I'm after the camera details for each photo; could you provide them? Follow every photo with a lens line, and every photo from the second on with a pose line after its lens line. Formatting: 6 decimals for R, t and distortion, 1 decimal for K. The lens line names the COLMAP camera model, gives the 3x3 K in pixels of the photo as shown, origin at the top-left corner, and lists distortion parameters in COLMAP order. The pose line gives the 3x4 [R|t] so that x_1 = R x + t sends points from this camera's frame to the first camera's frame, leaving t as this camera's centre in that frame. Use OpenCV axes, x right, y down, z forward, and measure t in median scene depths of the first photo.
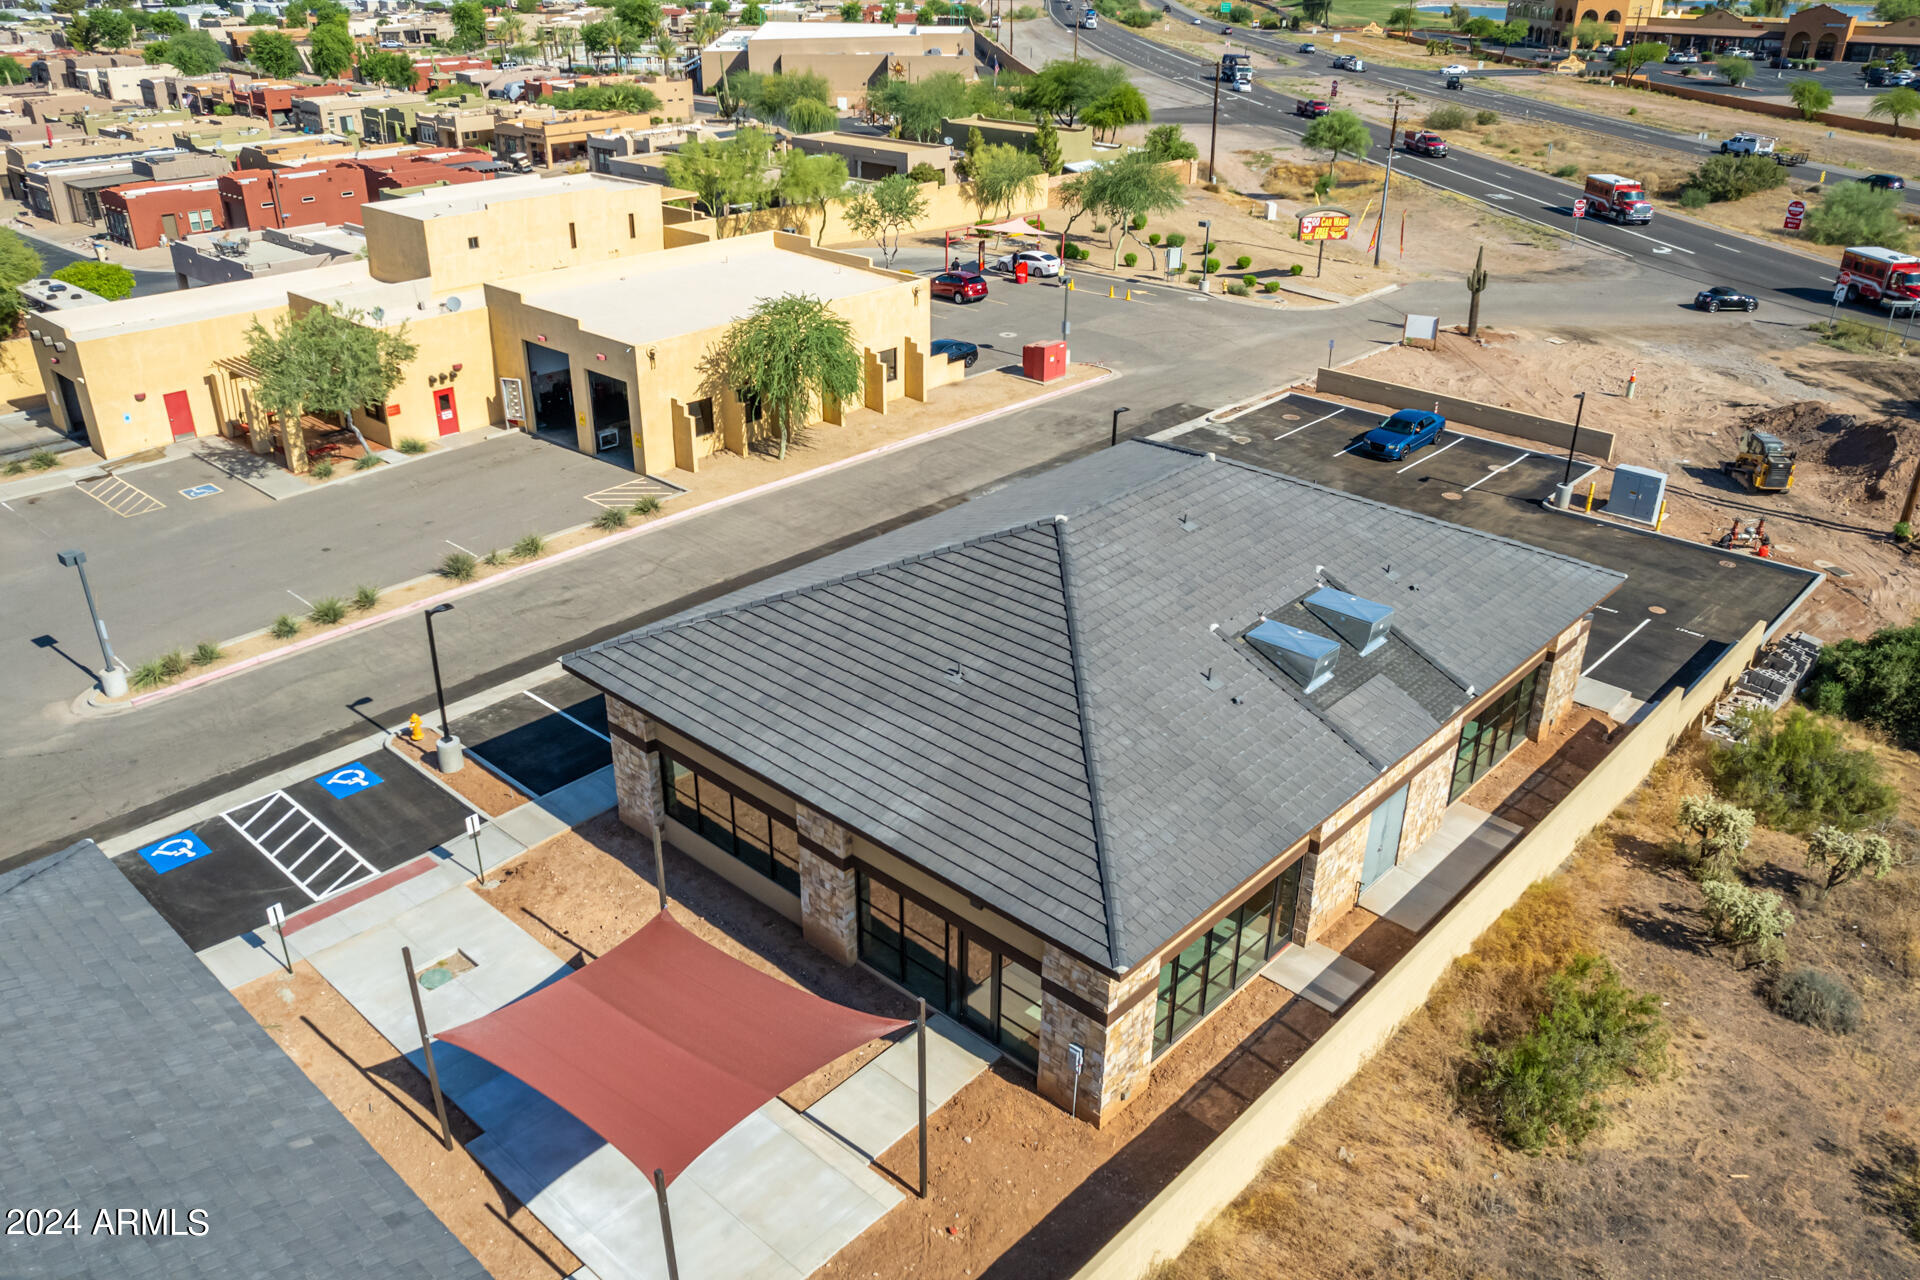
lens RADIAL K [[1459.1, 0, 960.0], [0, 1459.1, 640.0], [0, 0, 1]] dist [-0.079573, 0.076051]
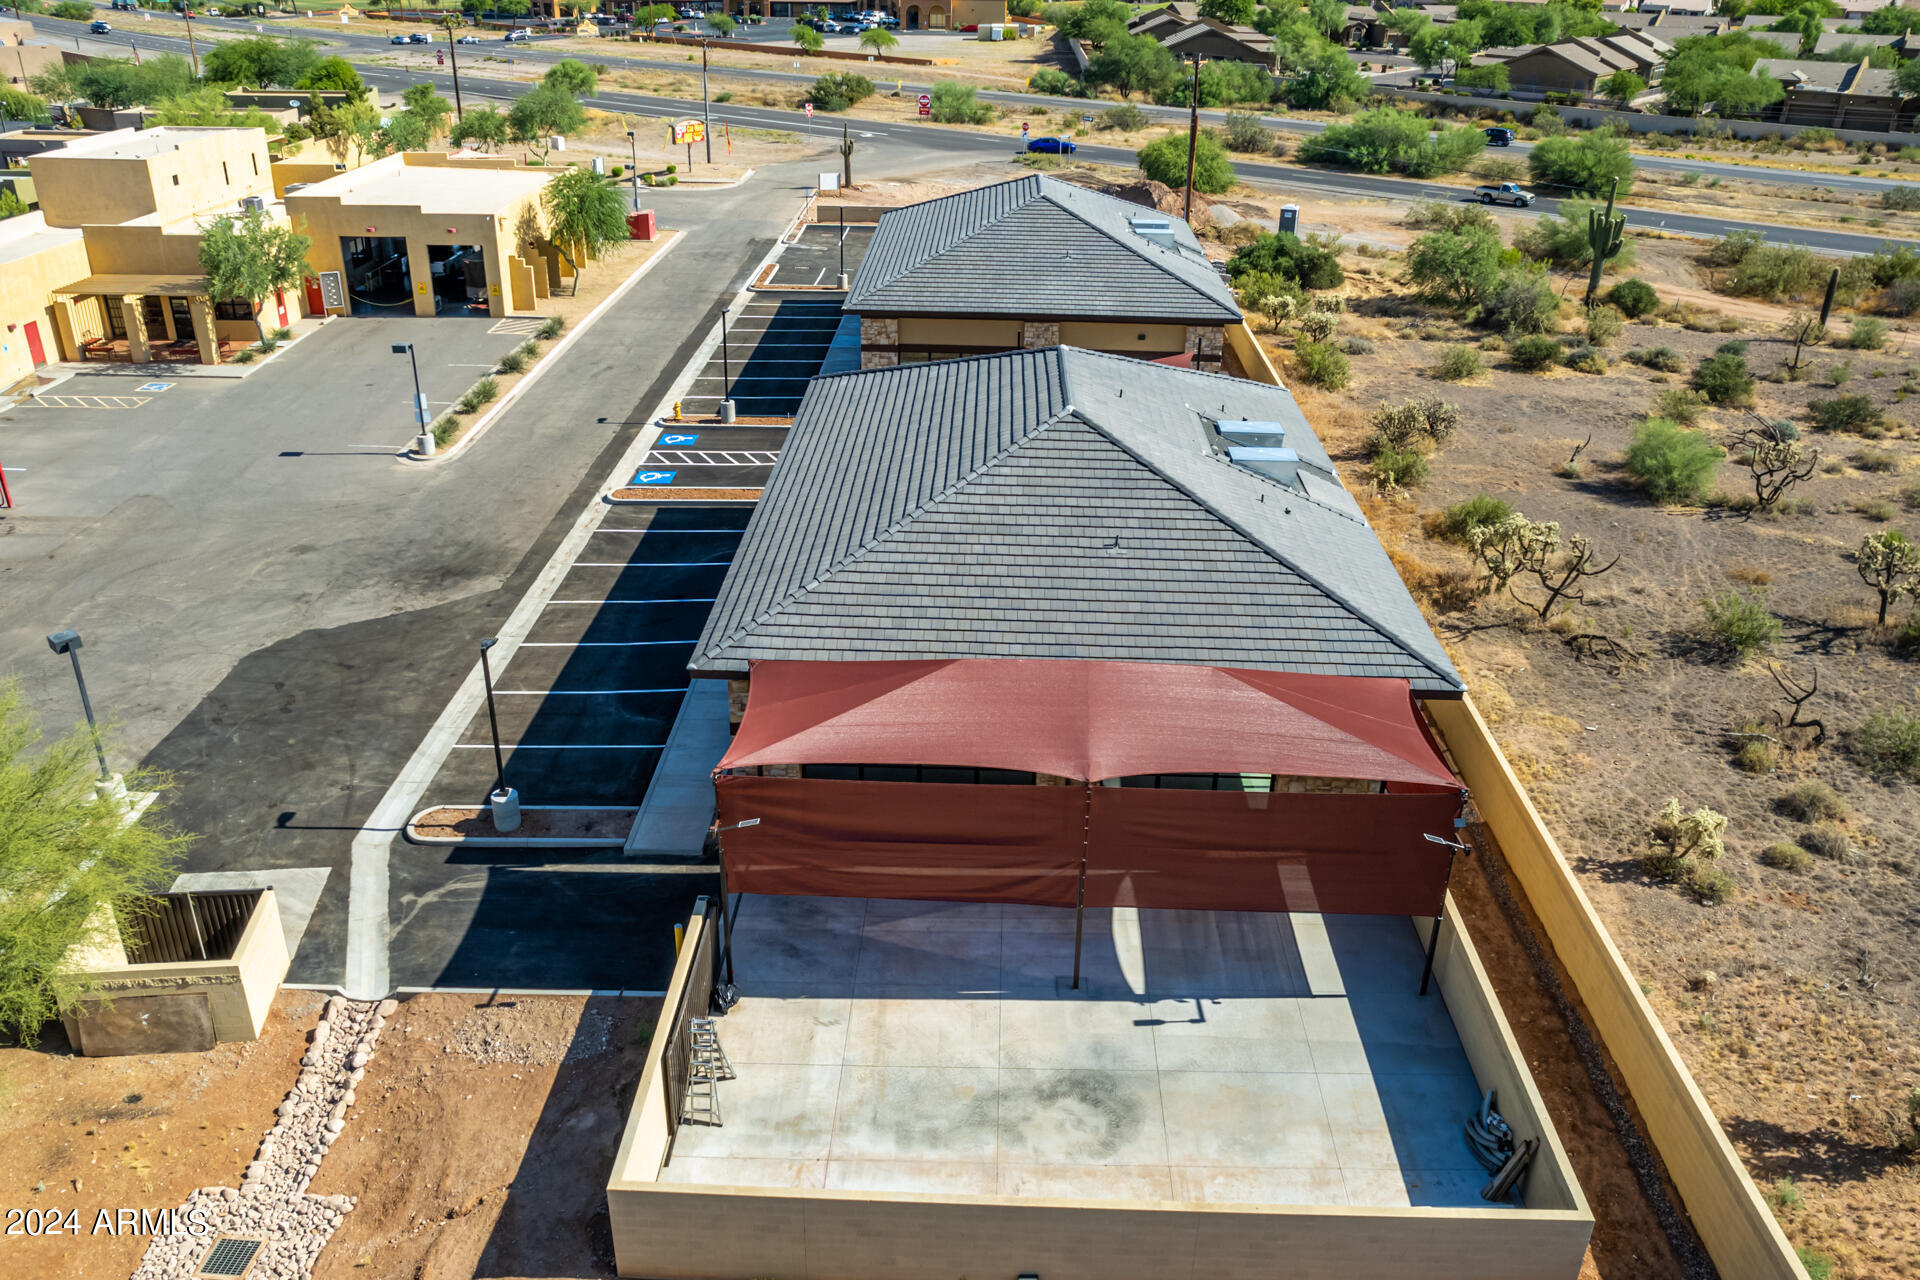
lens RADIAL K [[1502.7, 0, 967.0], [0, 1502.7, 634.9], [0, 0, 1]] dist [-0.056471, 0.010745]
pose [[0.749492, -0.279395, 0.600166, -0.646987], [0.283498, 0.954702, 0.090408, 0.127873], [-0.598239, 0.102386, 0.794750, -0.231276]]
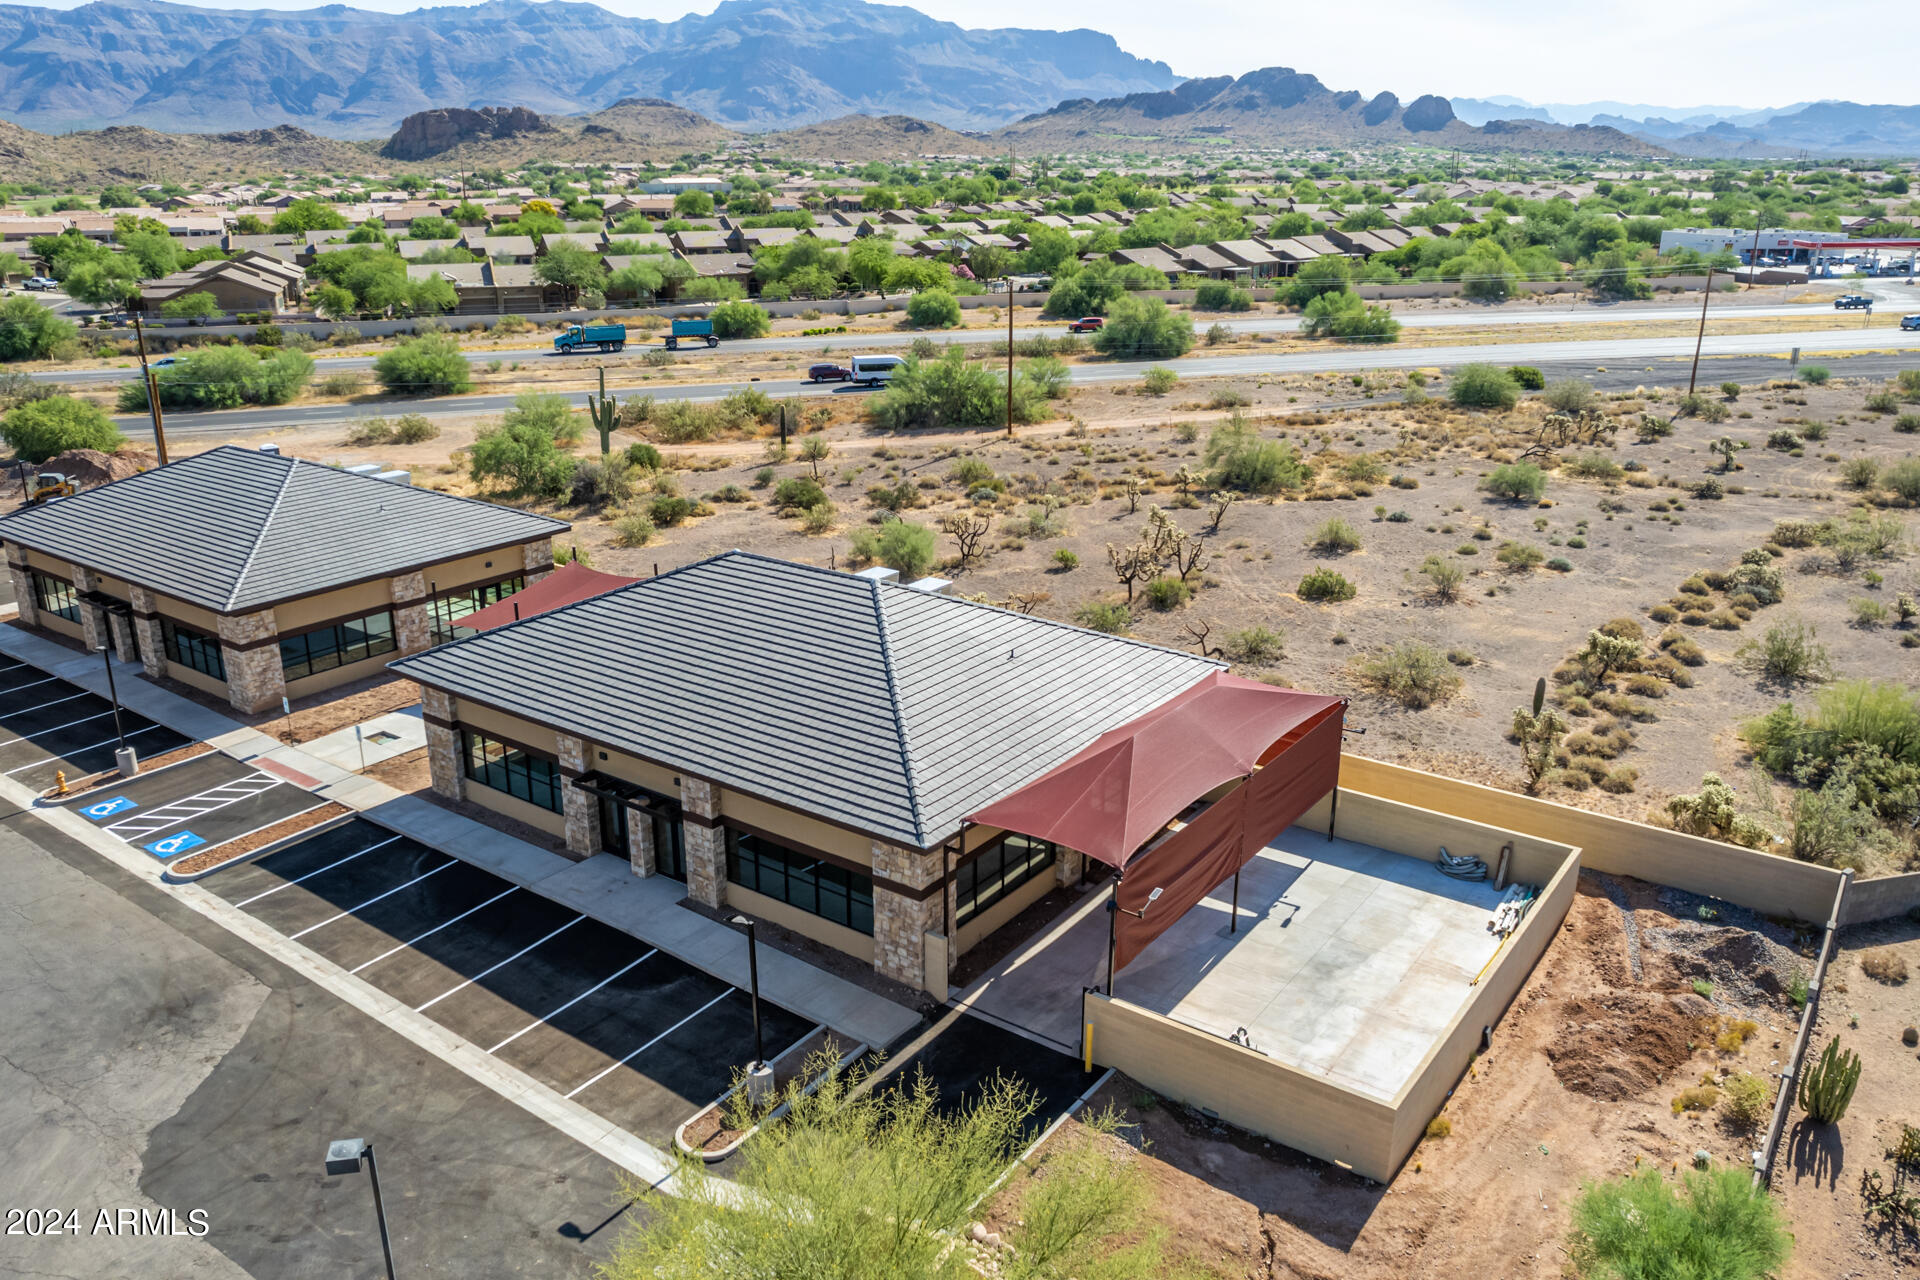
lens RADIAL K [[1459.1, 0, 960.0], [0, 1459.1, 640.0], [0, 0, 1]] dist [-0.079573, 0.076051]
pose [[-0.115629, -0.318141, 0.940965, -0.883654], [0.441895, 0.831934, 0.335579, -0.062997], [-0.889583, 0.454611, 0.044390, 0.110877]]
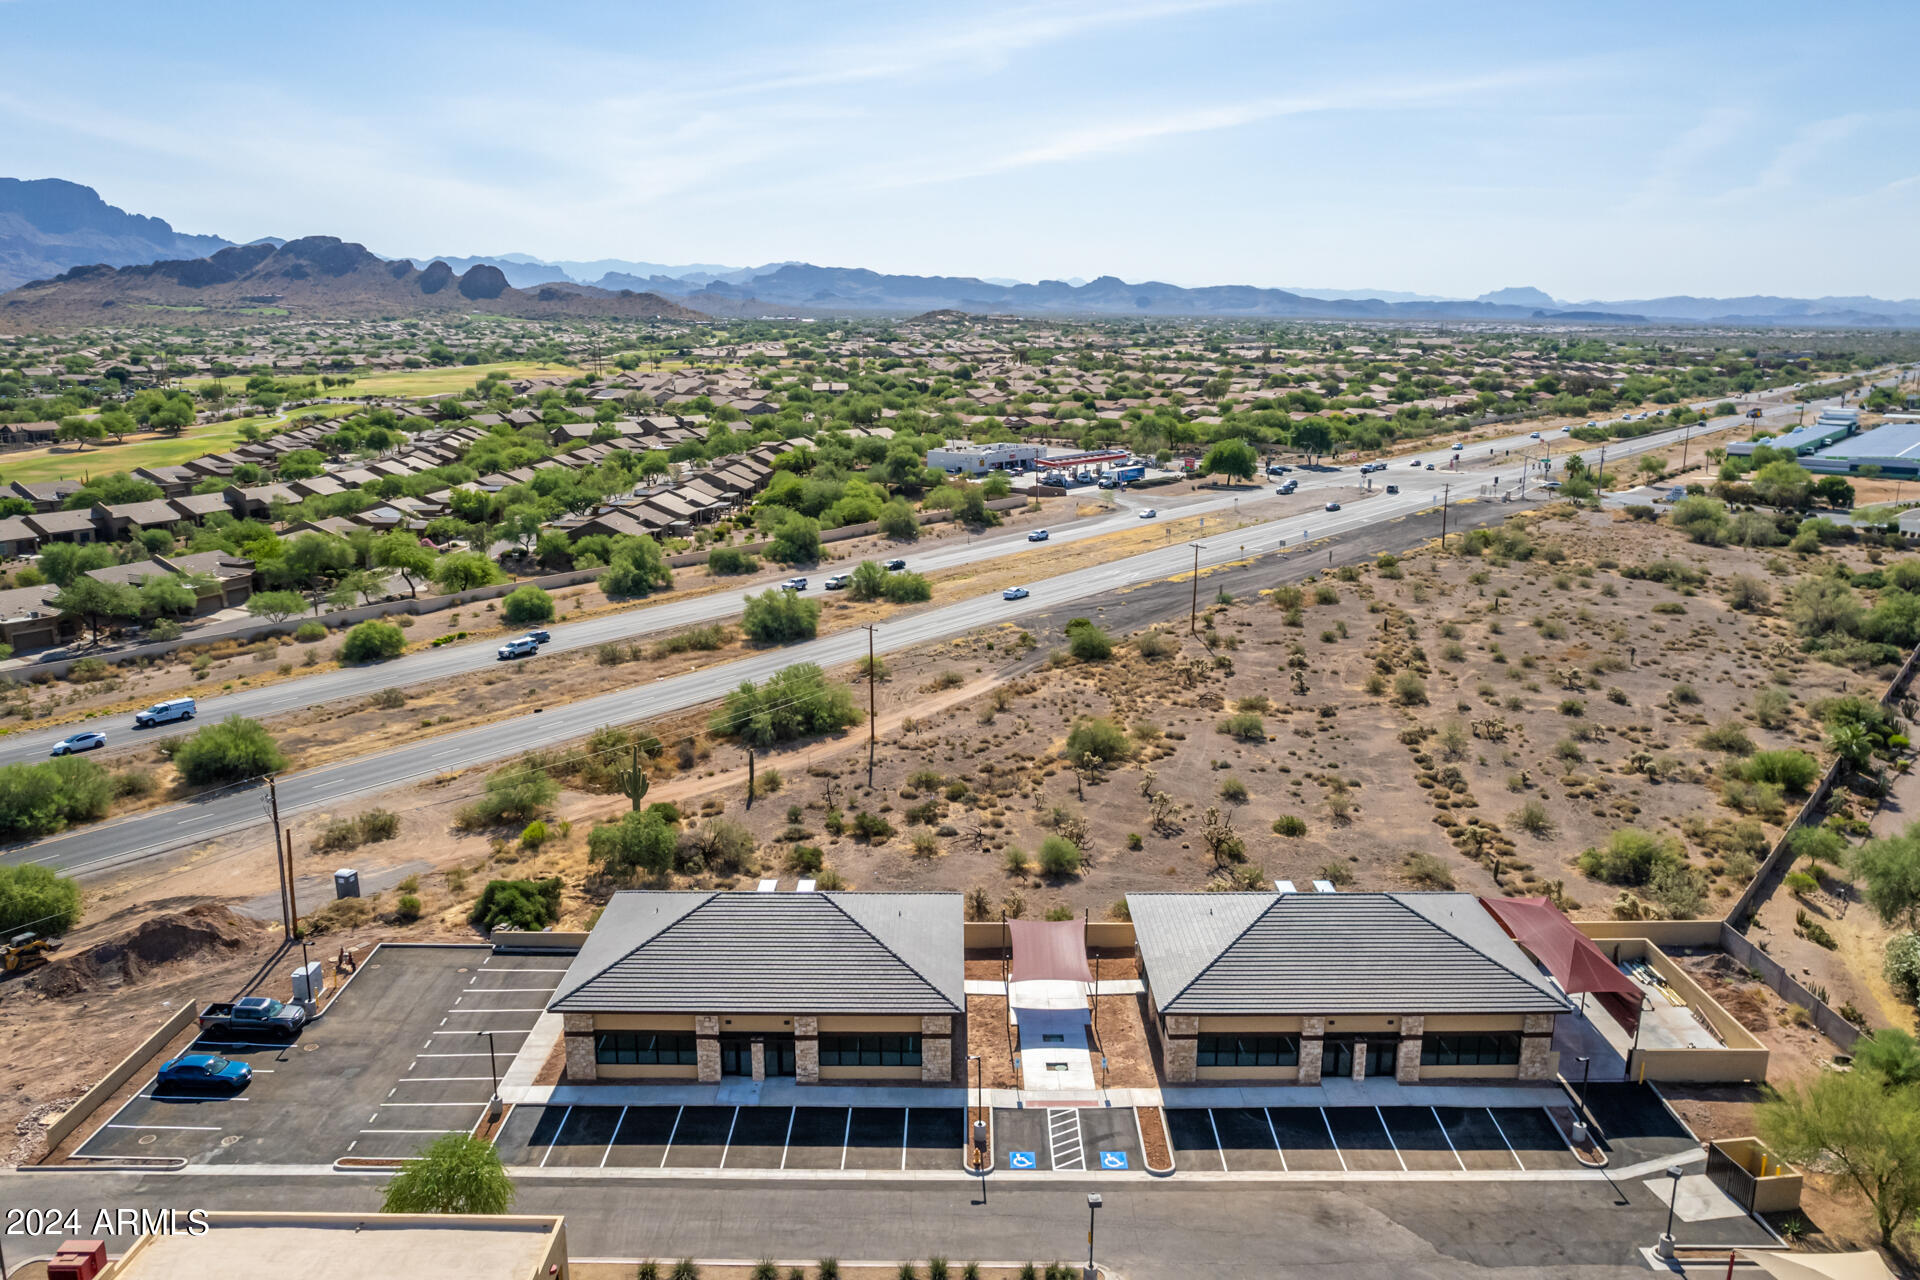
lens RADIAL K [[1445.9, 0, 960.0], [0, 1445.9, 640.0], [0, 0, 1]] dist [-0.045155, 0.000421]
pose [[-0.677931, -0.167057, 0.715892, -0.856057], [0.322646, 0.807411, 0.493950, -0.752585], [-0.660537, 0.565844, -0.493469, 0.853582]]
